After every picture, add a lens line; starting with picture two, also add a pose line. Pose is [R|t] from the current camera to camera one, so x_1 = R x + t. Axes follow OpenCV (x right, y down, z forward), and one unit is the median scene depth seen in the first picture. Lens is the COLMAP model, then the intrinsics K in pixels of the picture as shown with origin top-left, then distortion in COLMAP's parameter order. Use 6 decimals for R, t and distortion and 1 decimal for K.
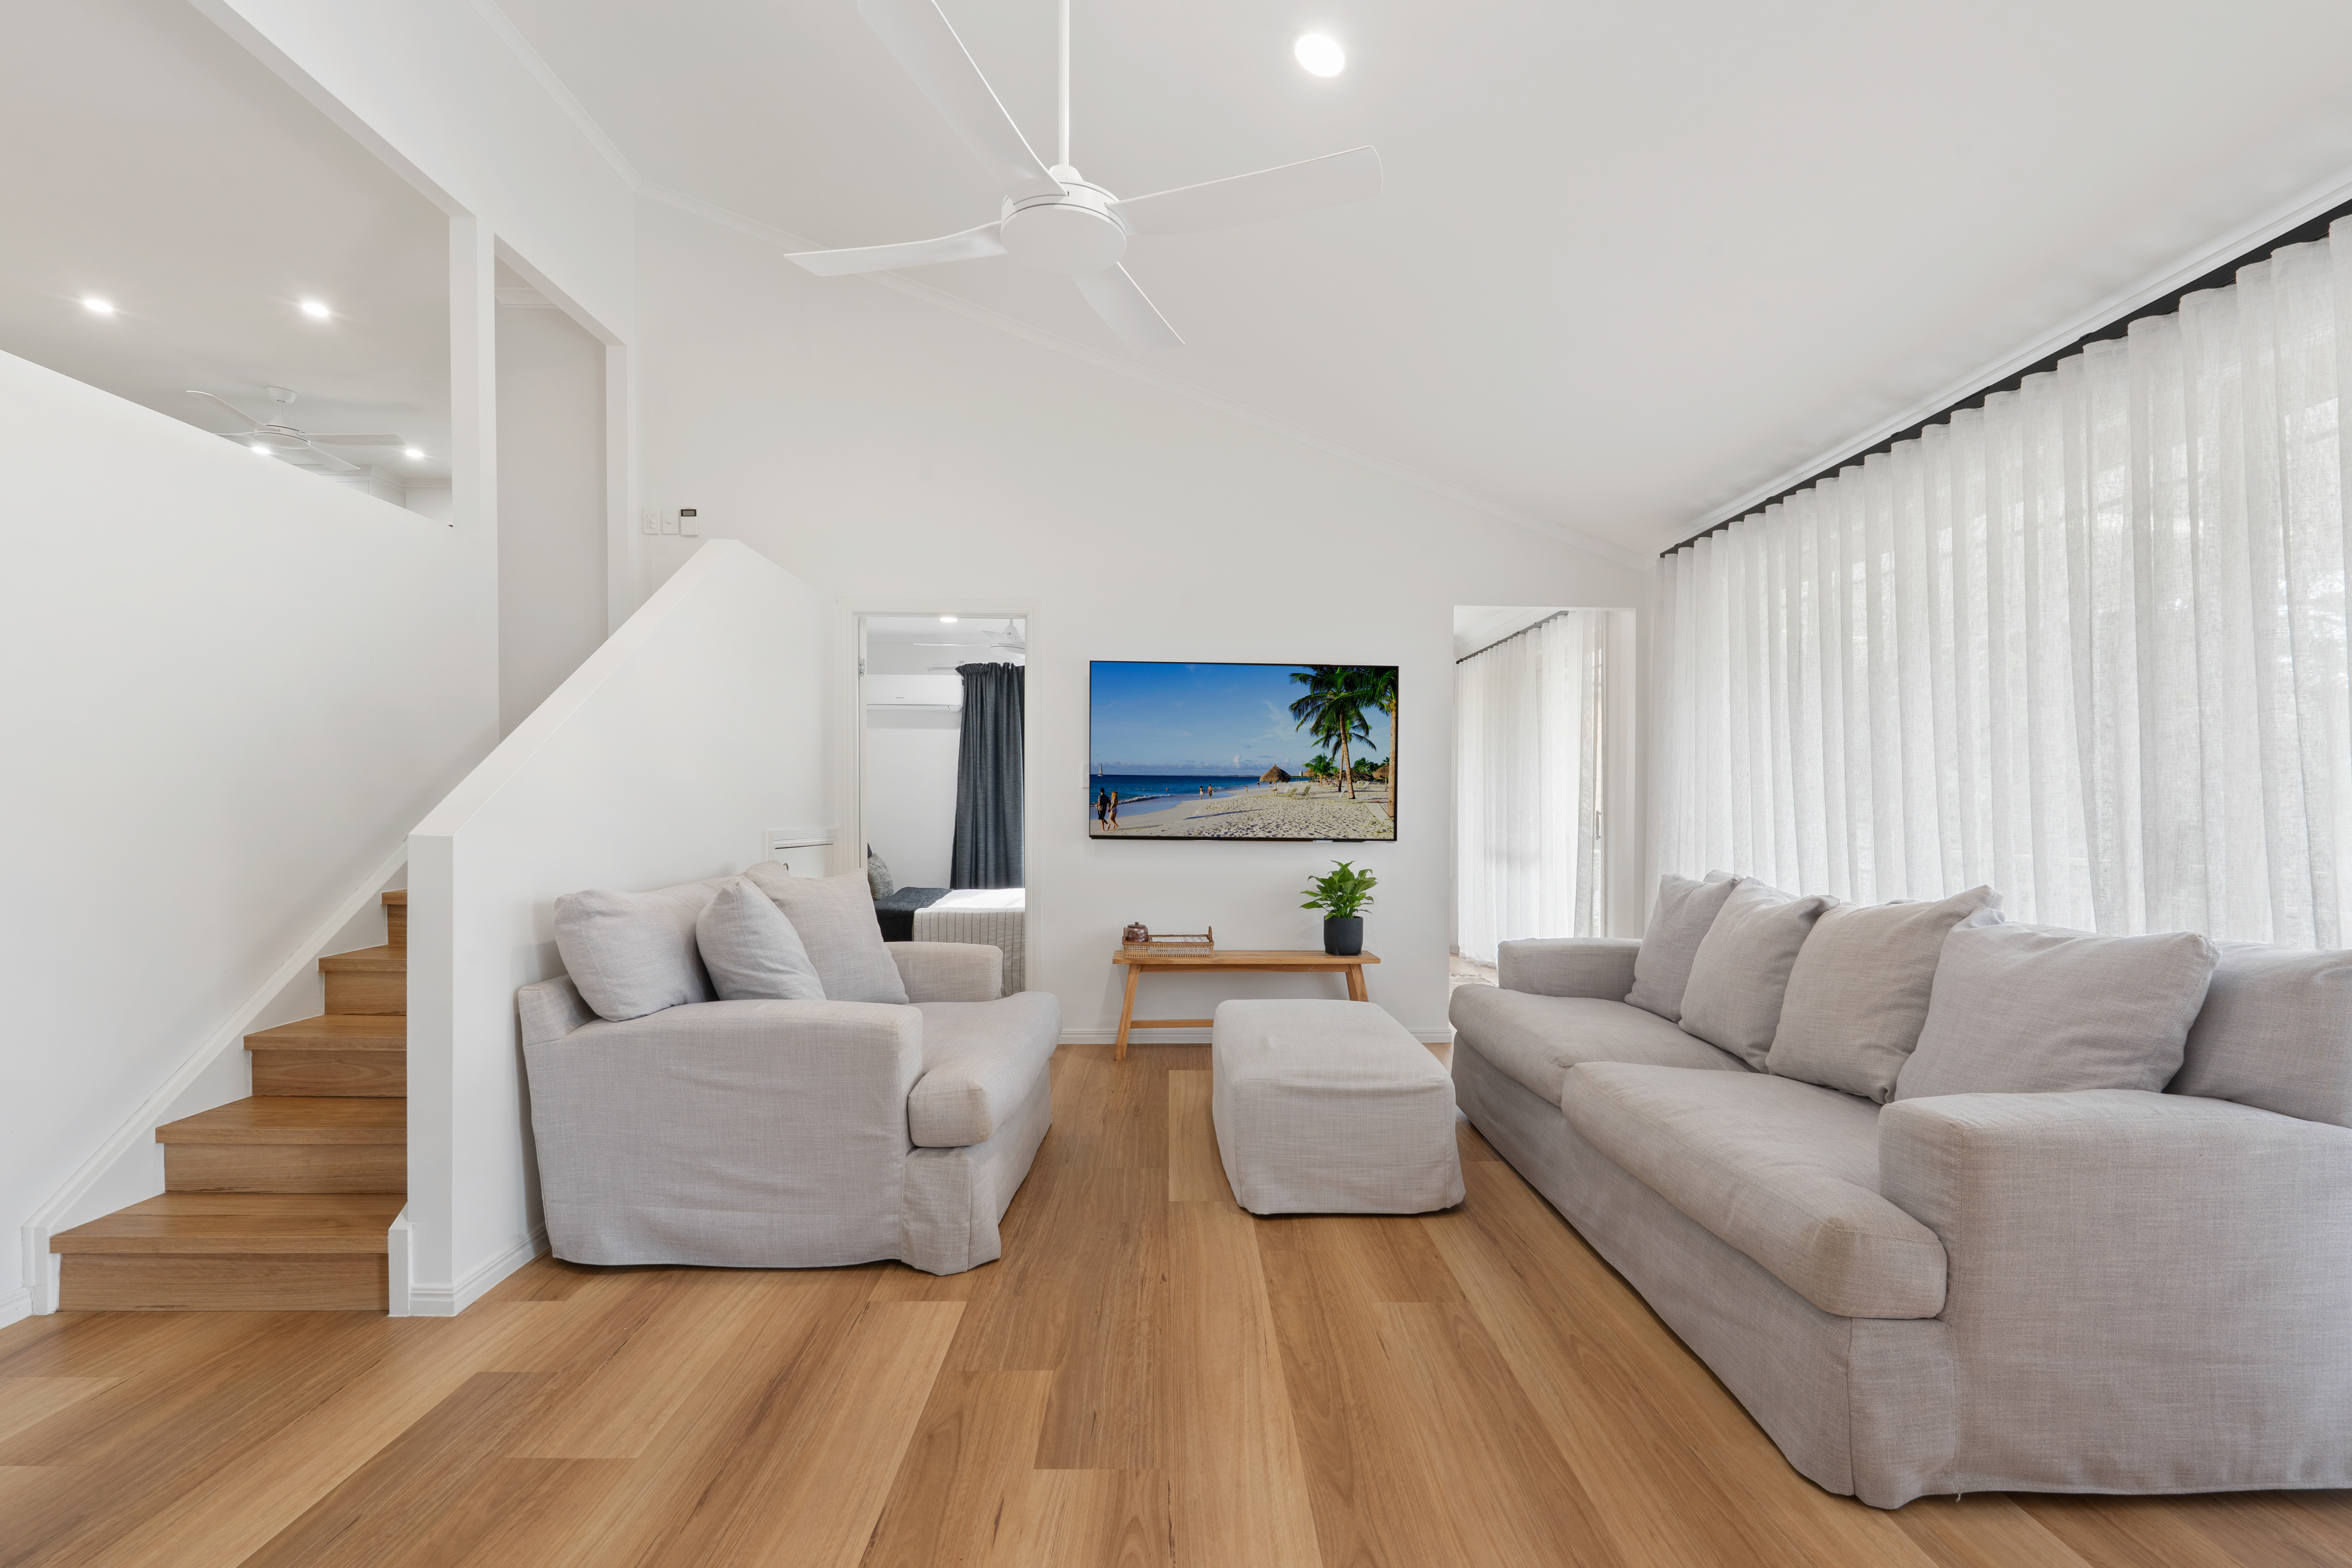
lens RADIAL K [[1072.1, 0, 1205.7], [0, 1072.1, 820.0], [0, 0, 1]] dist [-0.002937, -0.000445]
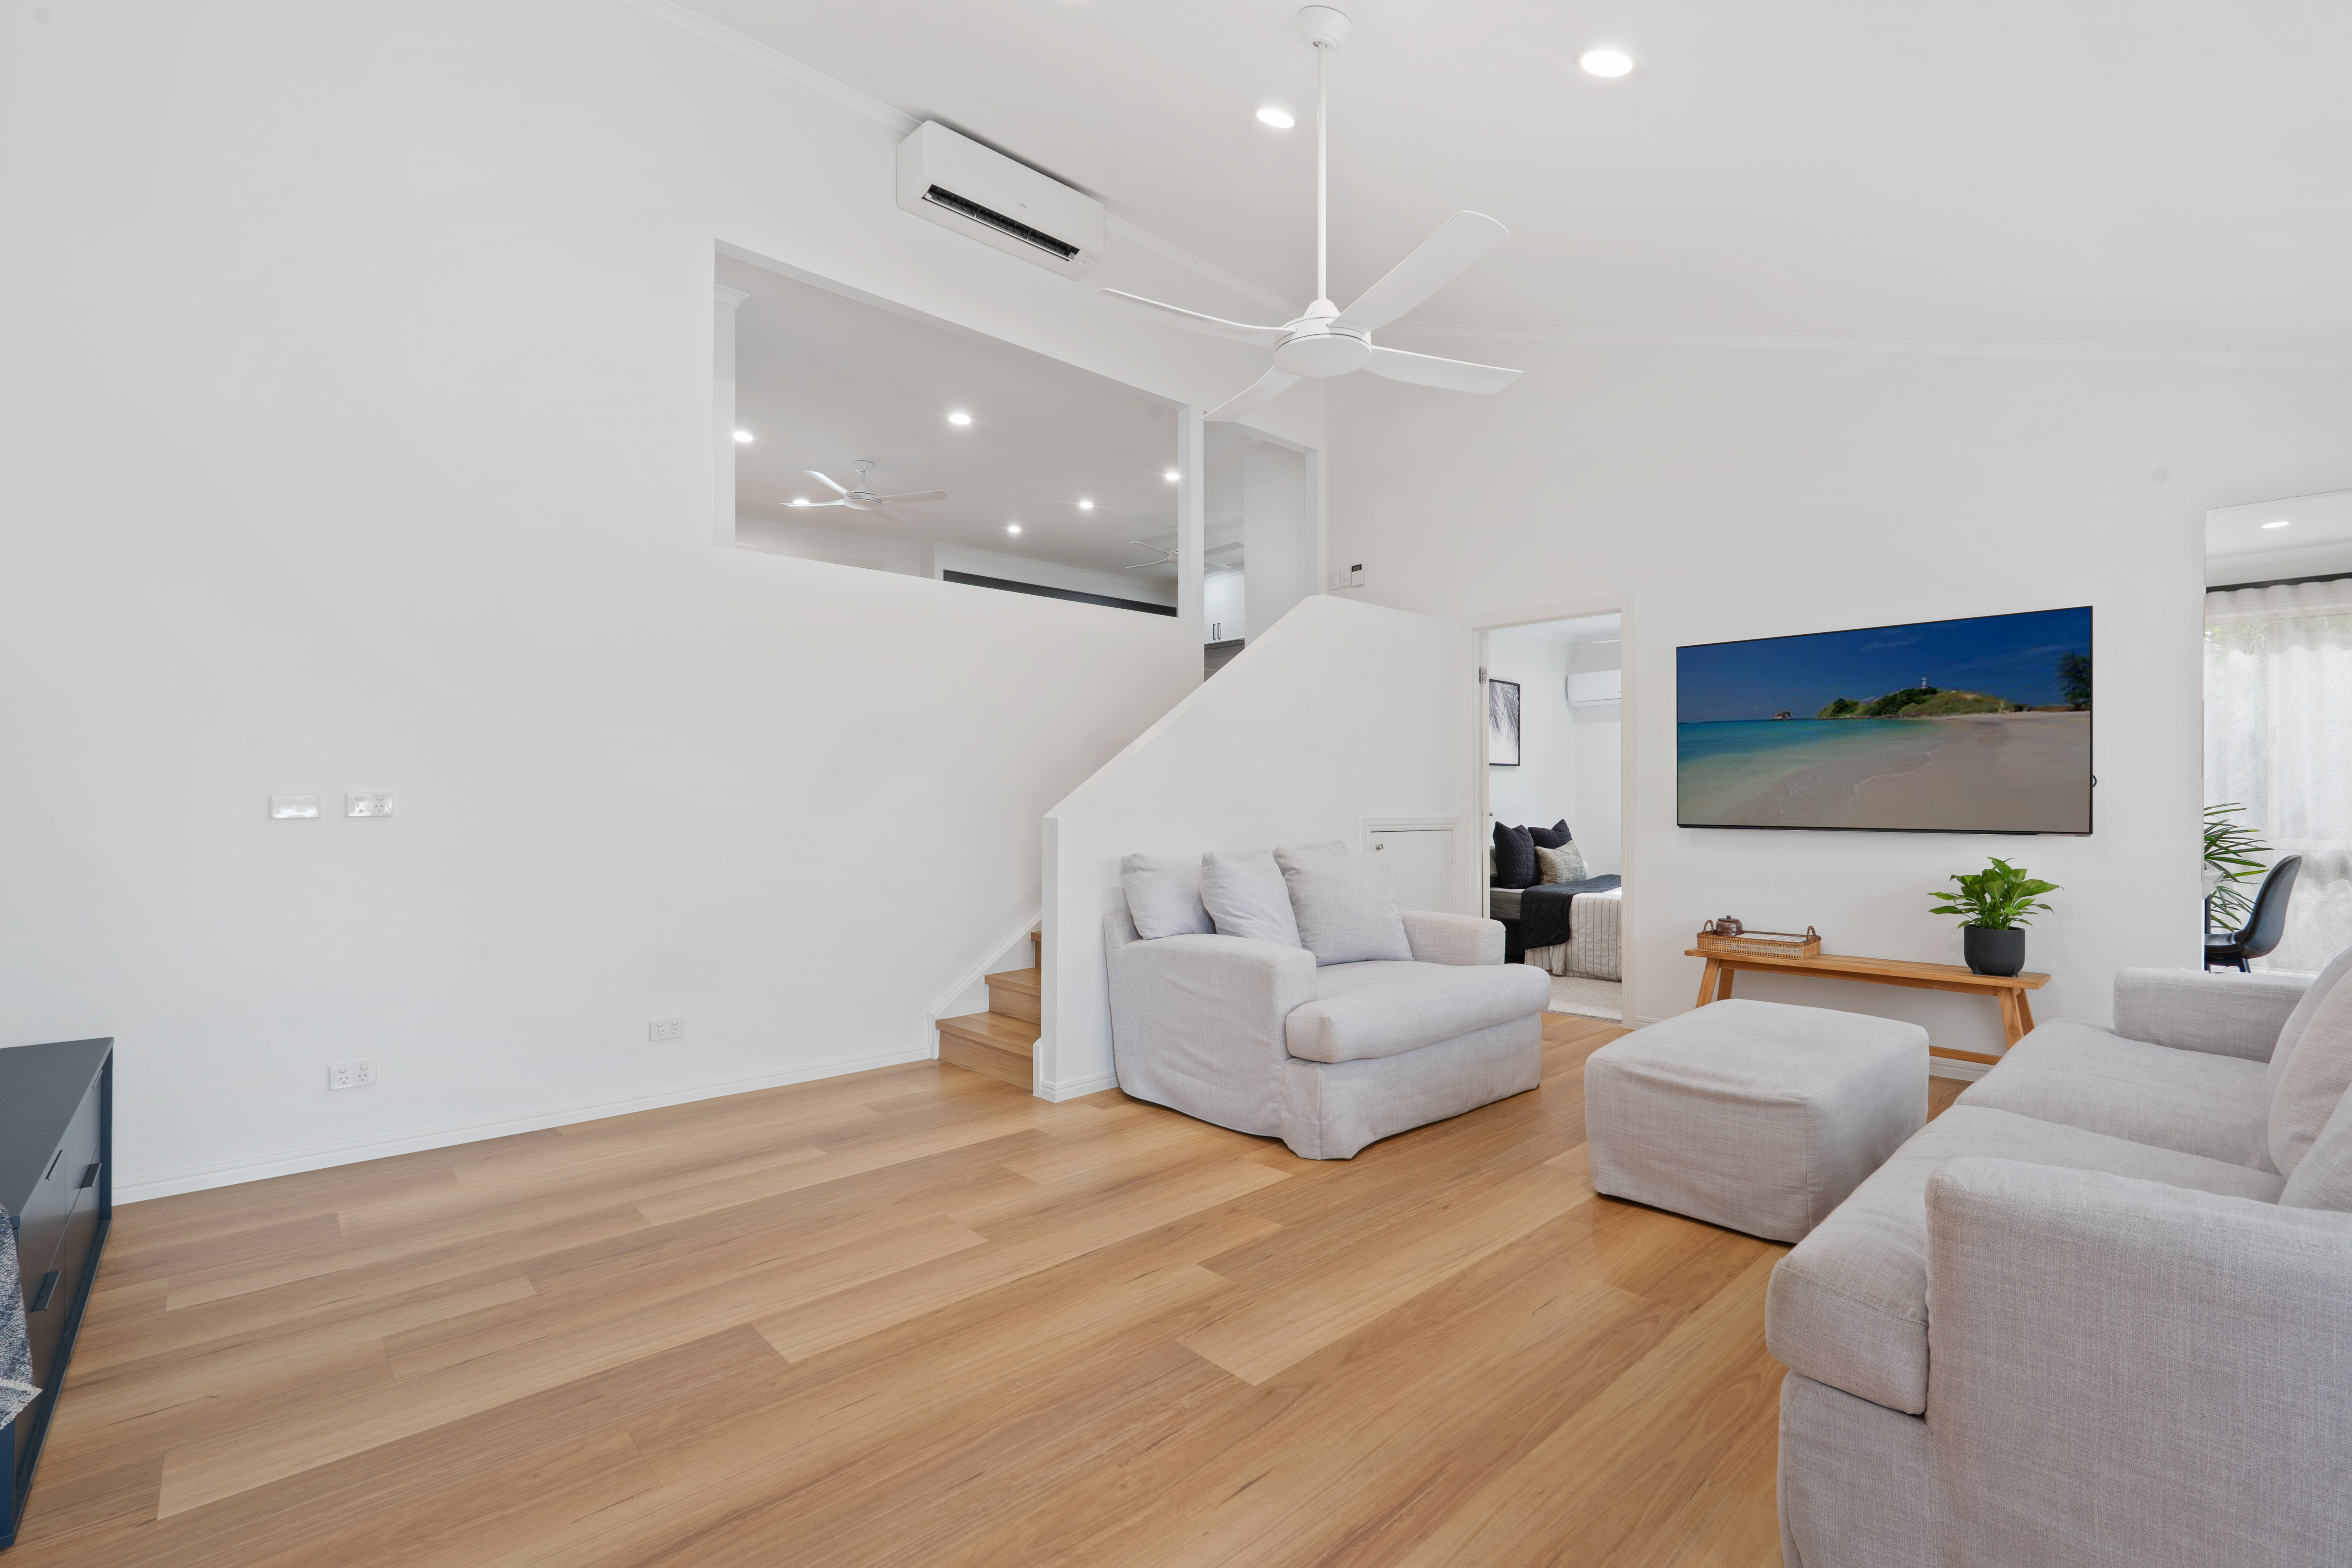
lens RADIAL K [[1050.1, 0, 1176.0], [0, 1050.1, 784.0], [0, 0, 1]] dist [-0.000745, -0.000168]
pose [[0.663229, -0.021901, -0.748096, 0.609521], [0.002628, 0.999634, -0.026936, 0.005479], [0.748412, 0.015899, 0.663043, 0.032887]]
